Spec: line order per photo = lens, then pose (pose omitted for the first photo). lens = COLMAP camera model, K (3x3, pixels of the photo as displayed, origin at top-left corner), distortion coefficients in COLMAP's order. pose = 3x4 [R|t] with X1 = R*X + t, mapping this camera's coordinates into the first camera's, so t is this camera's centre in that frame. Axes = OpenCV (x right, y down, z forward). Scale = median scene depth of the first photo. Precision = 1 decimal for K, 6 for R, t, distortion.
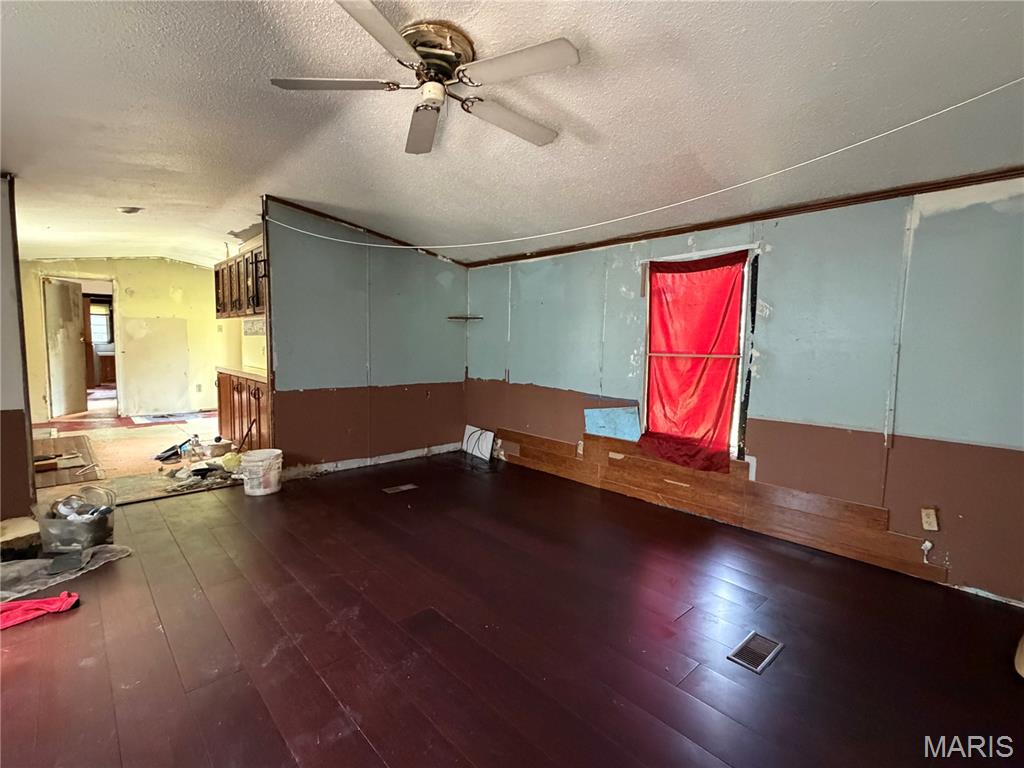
lens RADIAL K [[483.1, 0, 508.7], [0, 483.1, 382.8], [0, 0, 1]] dist [0.002669, 0.000009]
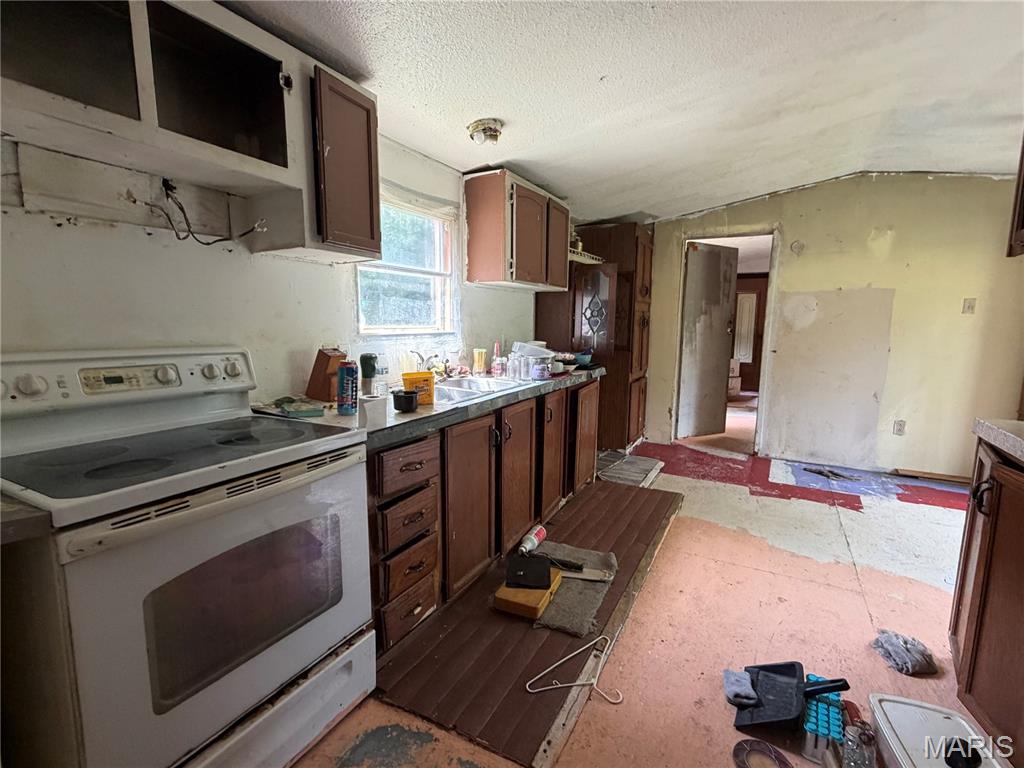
lens RADIAL K [[483.1, 0, 509.4], [0, 483.1, 387.9], [0, 0, 1]] dist [0.002669, 0.000009]
pose [[0.311392, 0.112887, -0.943553, -0.332063], [-0.082495, 0.992382, 0.091504, -0.047018], [0.946694, 0.049345, 0.318332, 0.507721]]
